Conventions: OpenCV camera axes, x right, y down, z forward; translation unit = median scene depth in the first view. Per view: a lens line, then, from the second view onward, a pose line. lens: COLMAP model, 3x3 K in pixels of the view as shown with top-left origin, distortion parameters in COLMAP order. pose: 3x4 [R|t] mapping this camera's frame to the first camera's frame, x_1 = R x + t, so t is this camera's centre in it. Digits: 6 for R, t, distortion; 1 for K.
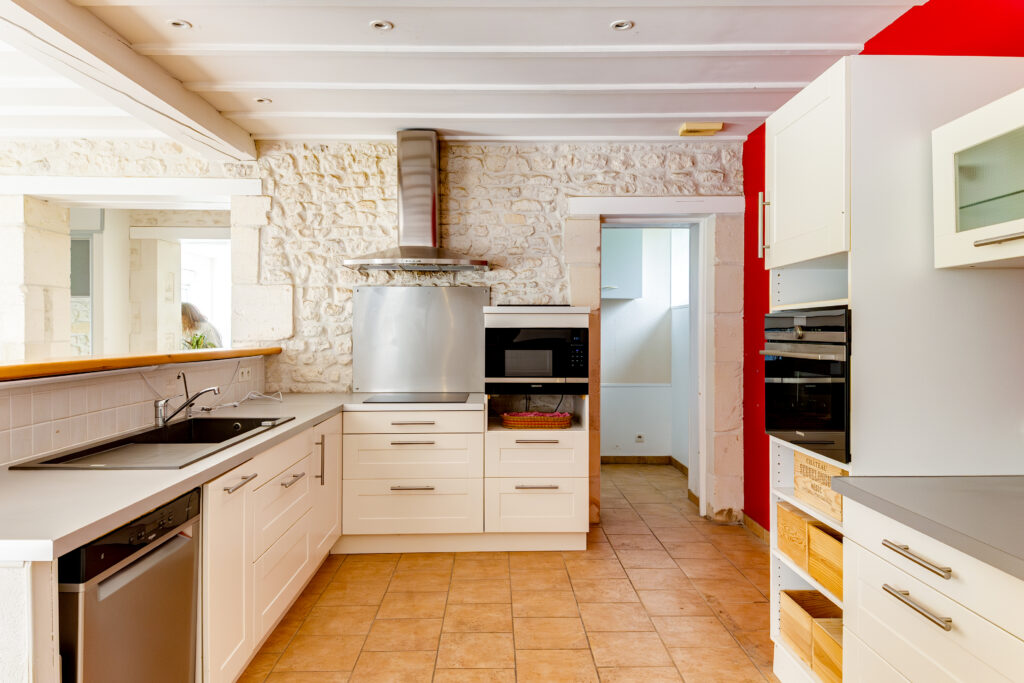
lens RADIAL K [[686.6, 0, 511.0], [0, 686.6, 333.0], [0, 0, 1]] dist [0.067672, -0.081353]
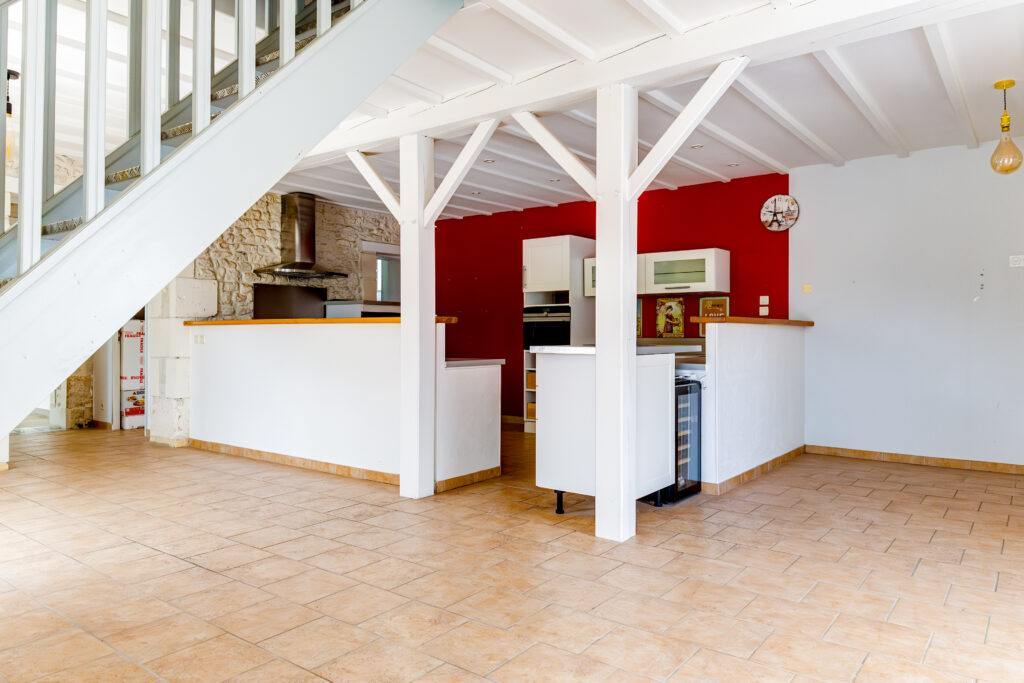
lens RADIAL K [[686.6, 0, 511.0], [0, 686.6, 333.0], [0, 0, 1]] dist [0.067672, -0.081353]
pose [[0.620355, 0.000045, 0.784321, -1.086812], [0.001234, 0.999999, -0.001033, 0.046019], [-0.784320, 0.001608, 0.620355, -0.417506]]
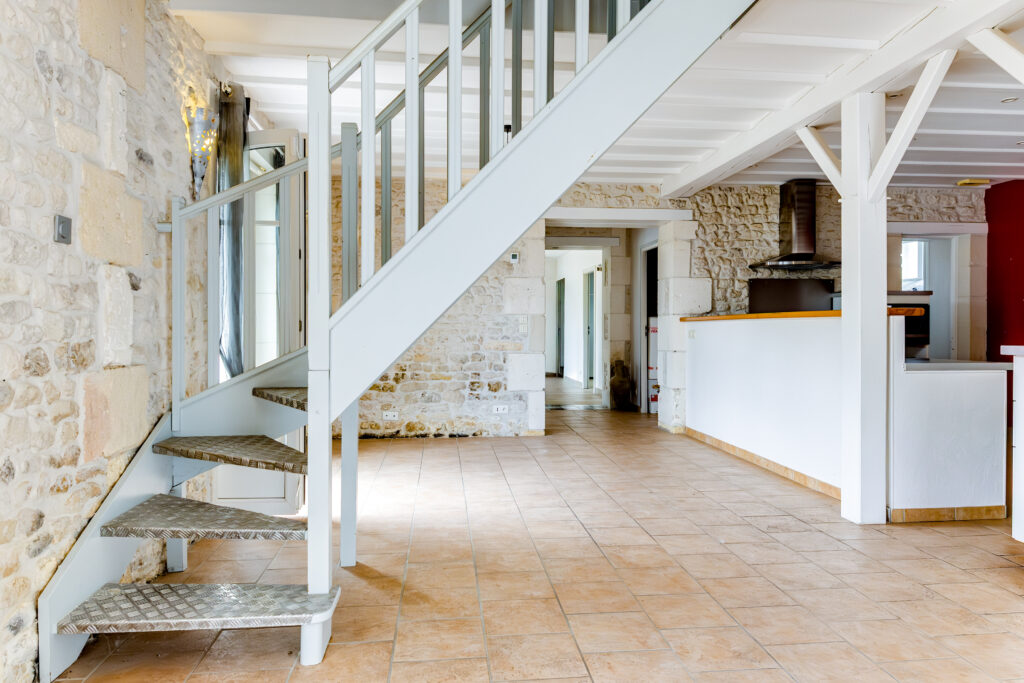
lens RADIAL K [[686.6, 0, 511.0], [0, 686.6, 333.0], [0, 0, 1]] dist [0.067672, -0.081353]
pose [[0.996280, -0.002466, 0.086138, -0.892025], [0.002139, 0.999990, 0.003882, 0.046755], [-0.086147, -0.003683, 0.996276, -0.499525]]
